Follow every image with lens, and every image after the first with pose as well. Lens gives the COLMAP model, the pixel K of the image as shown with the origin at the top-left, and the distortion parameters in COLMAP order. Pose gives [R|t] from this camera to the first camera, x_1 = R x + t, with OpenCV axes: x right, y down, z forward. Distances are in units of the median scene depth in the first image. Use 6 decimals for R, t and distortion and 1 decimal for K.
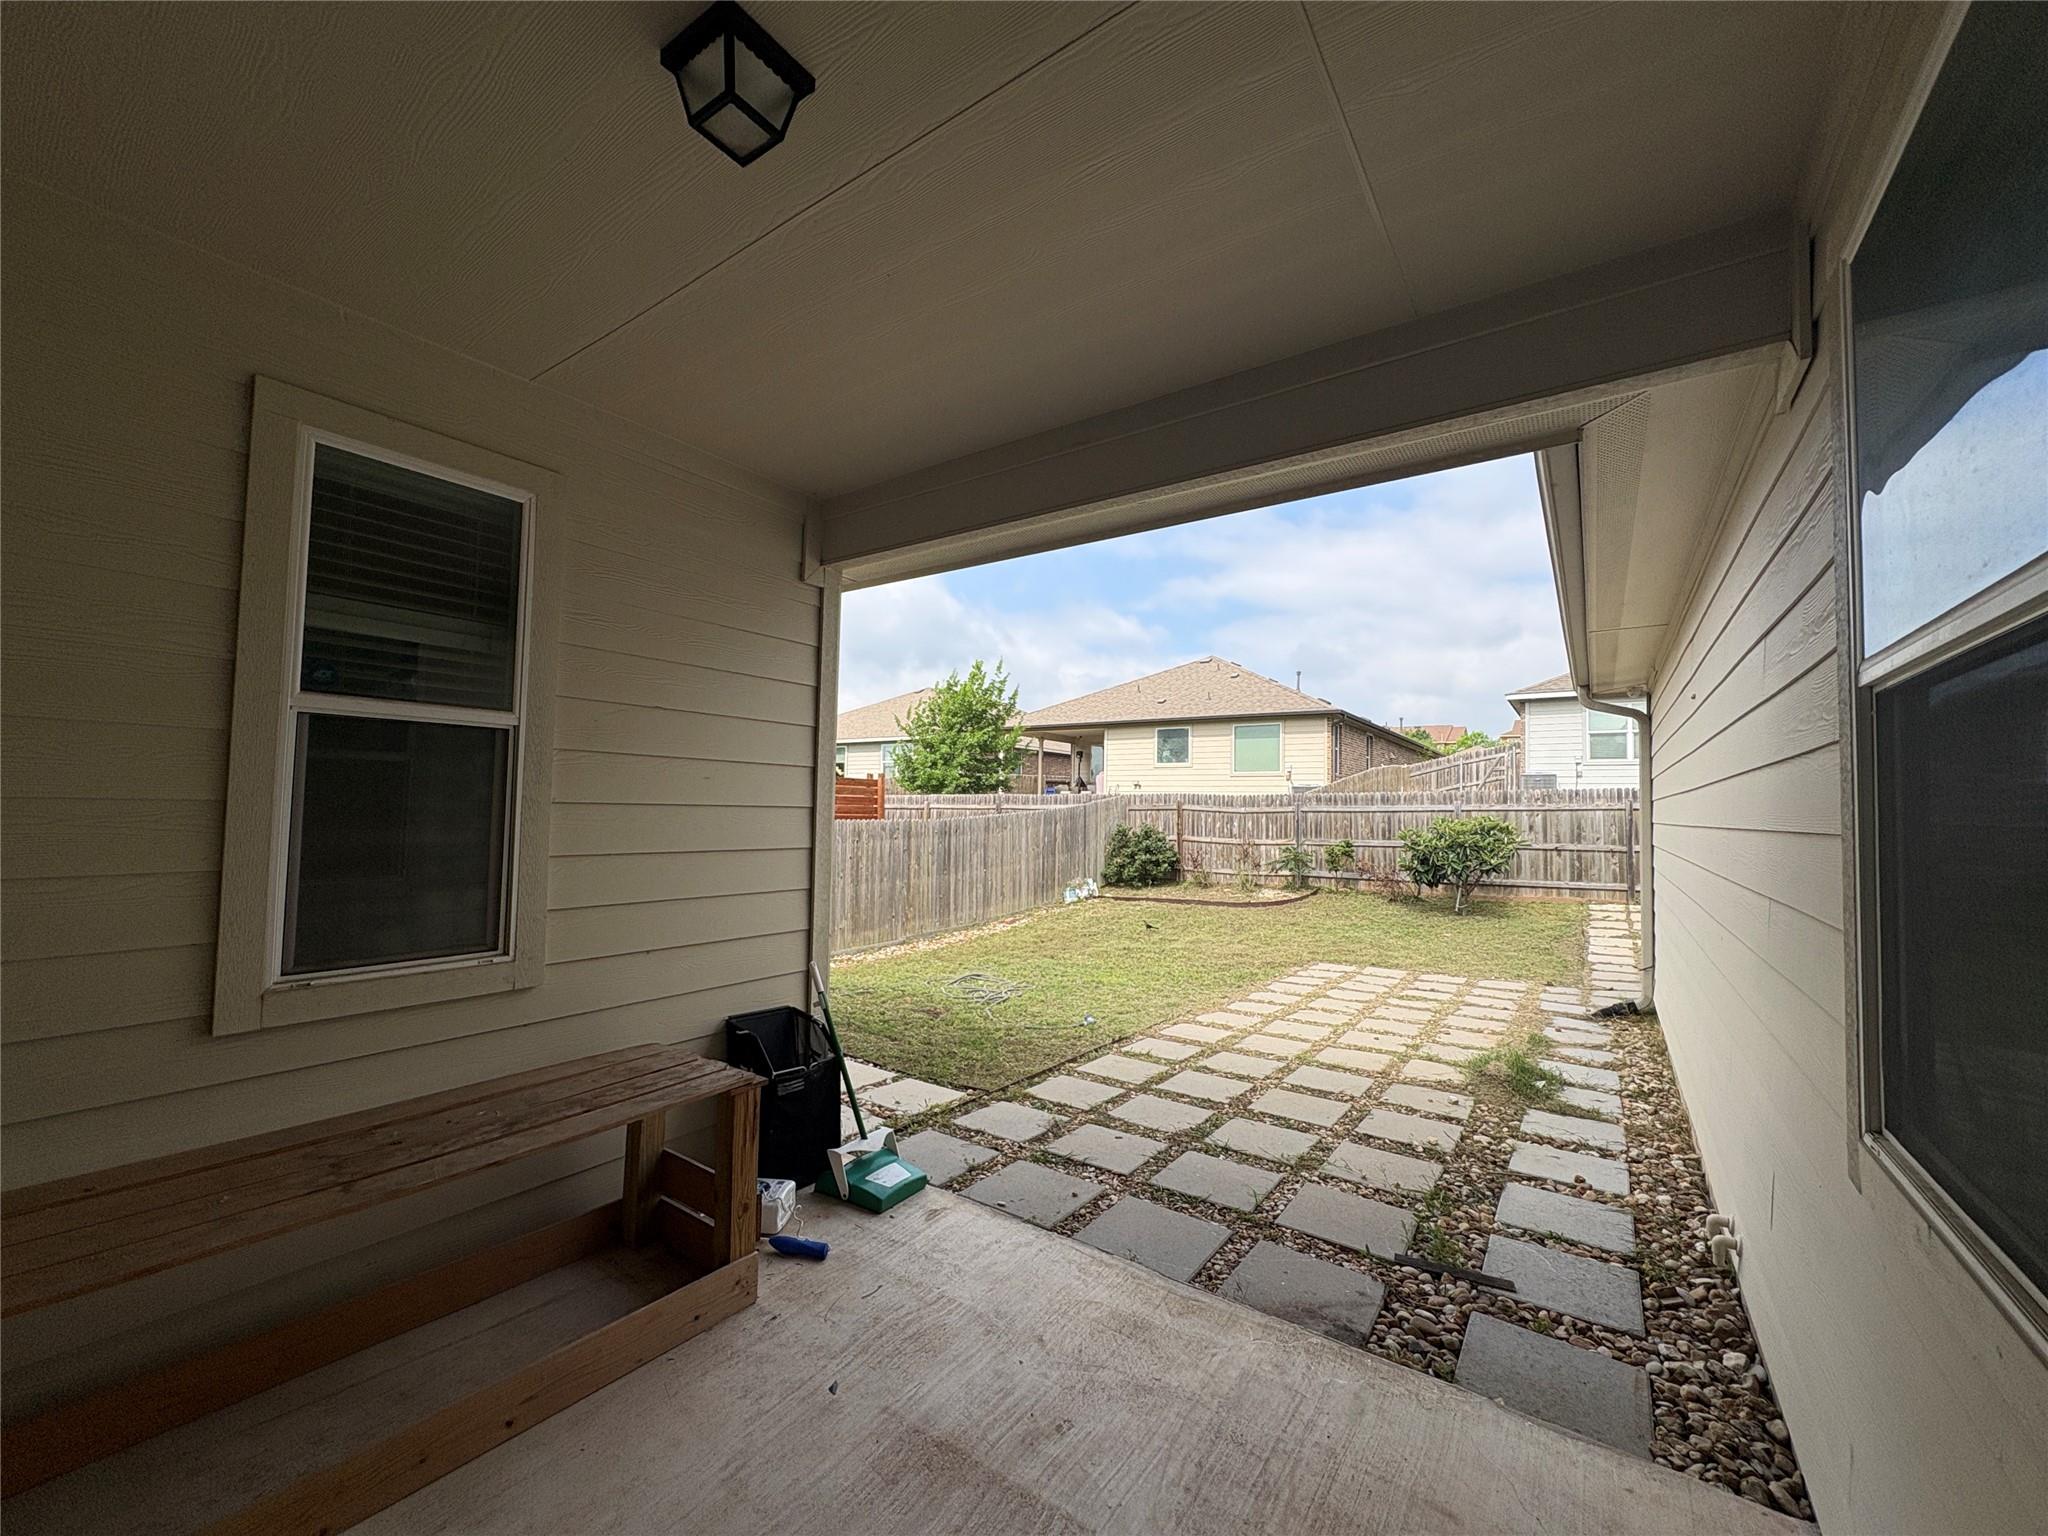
lens RADIAL K [[812.5, 0, 1018.5], [0, 812.5, 769.2], [0, 0, 1]] dist [-0.000656, 0.000138]
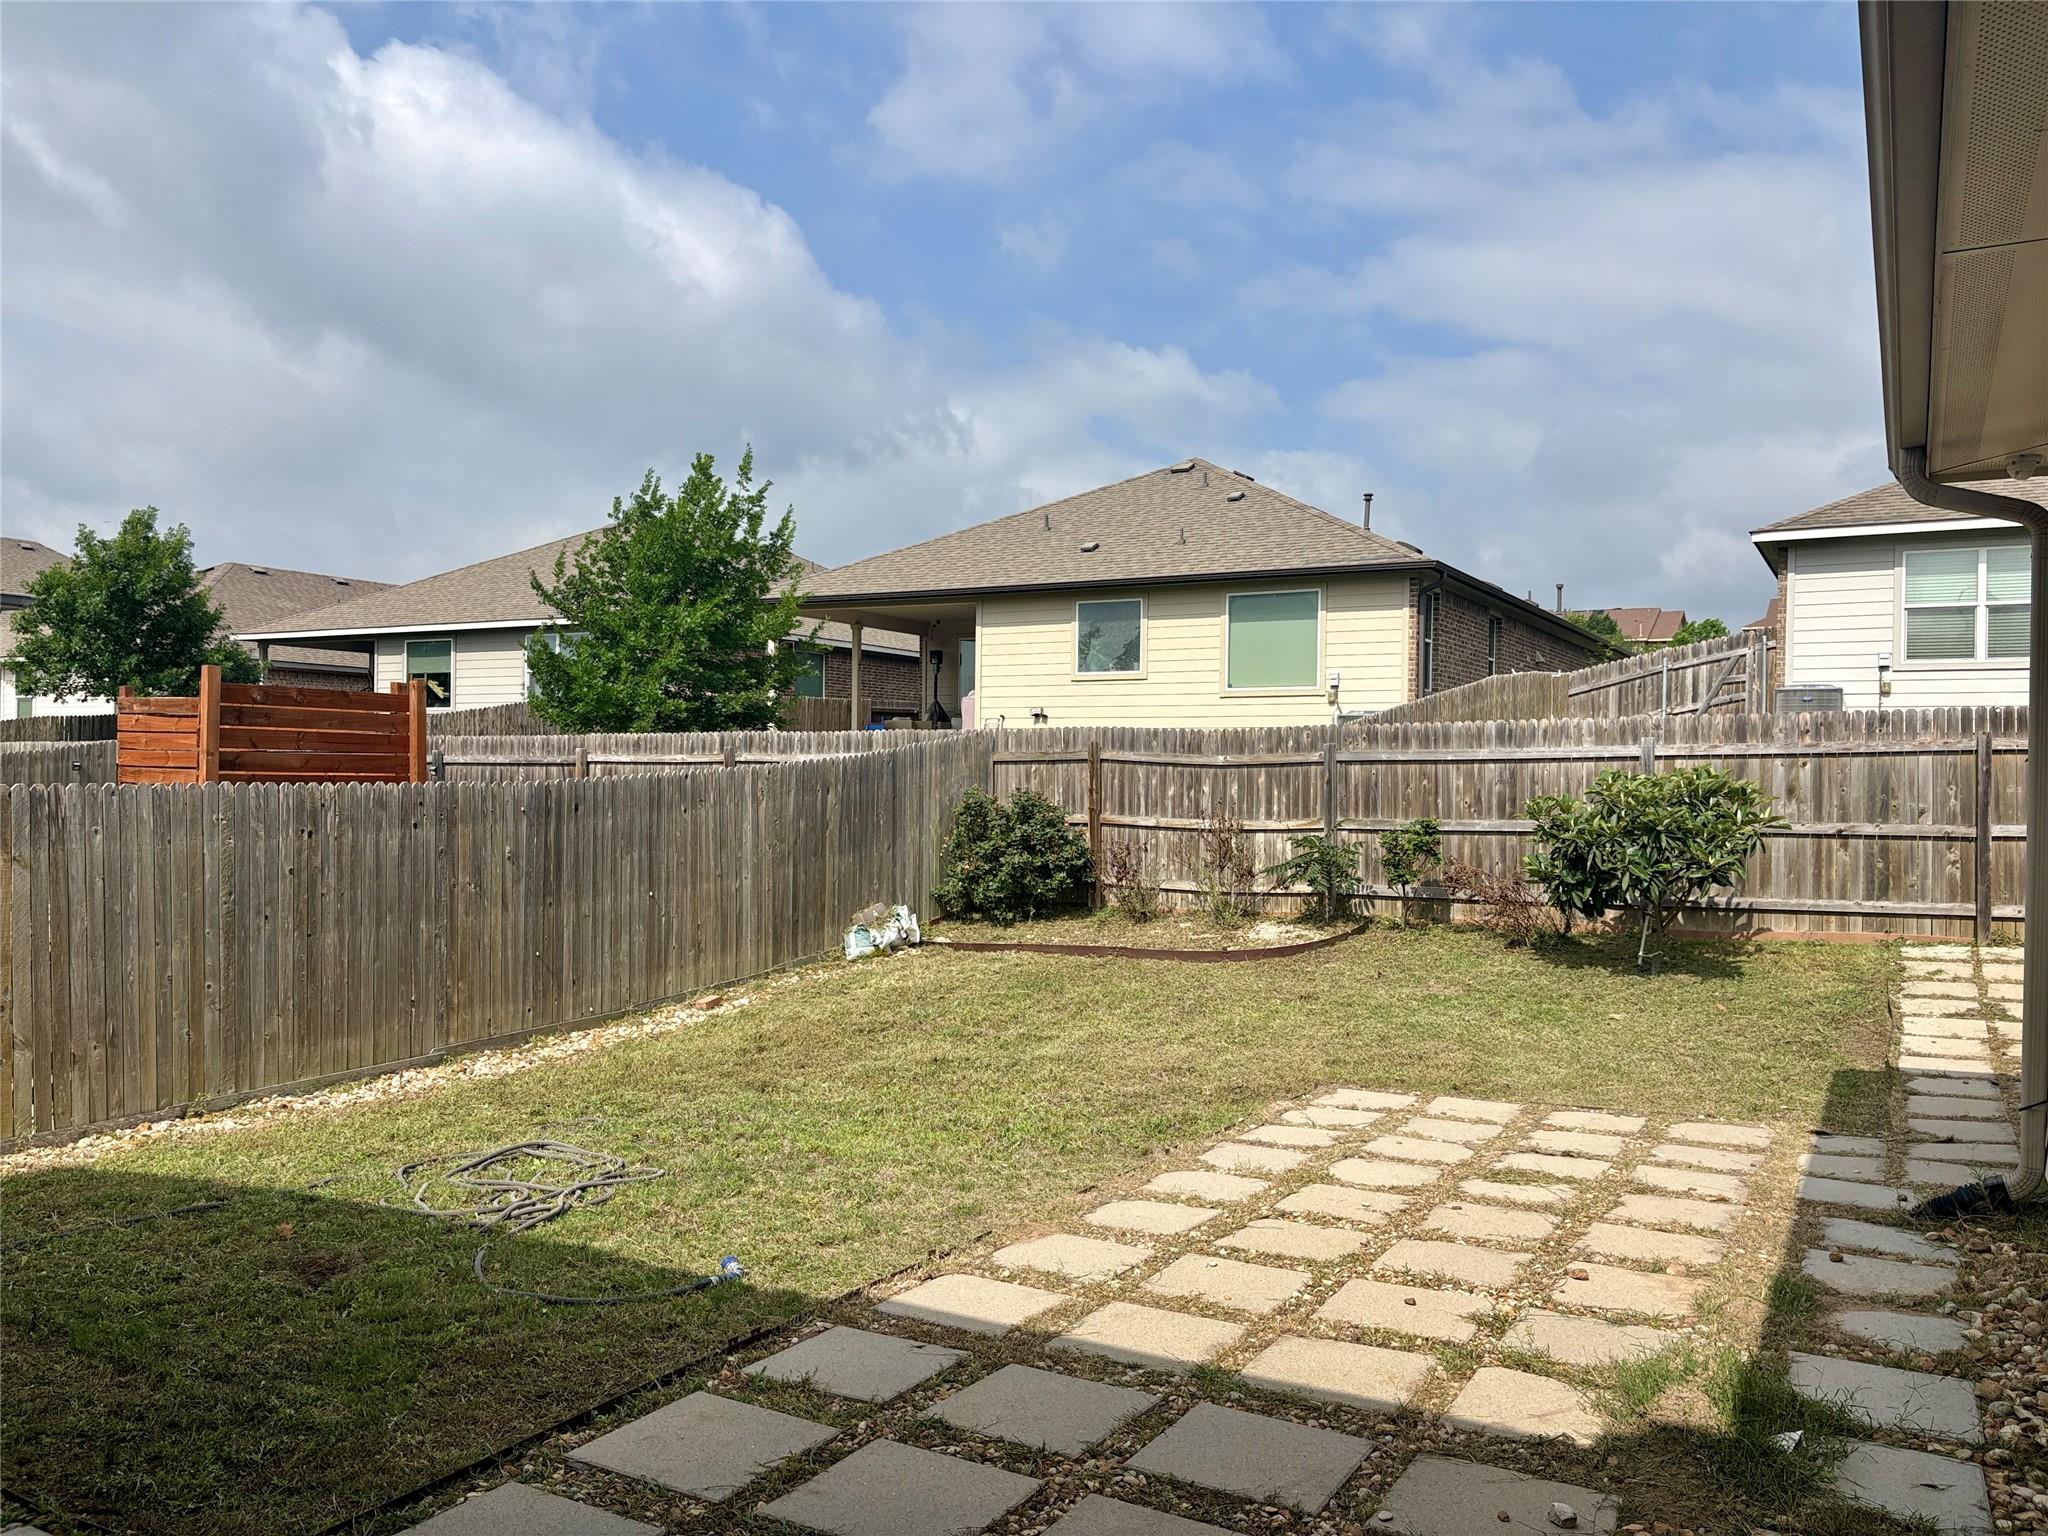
lens RADIAL K [[1535.5, 0, 1019.6], [0, 1535.5, 776.0], [0, 0, 1]] dist [0.058266, -0.072442]
pose [[0.995165, -0.007077, 0.097960, 0.070998], [0.001822, 0.998559, 0.053629, 0.011342], [-0.098198, -0.053192, 0.993744, 0.108930]]
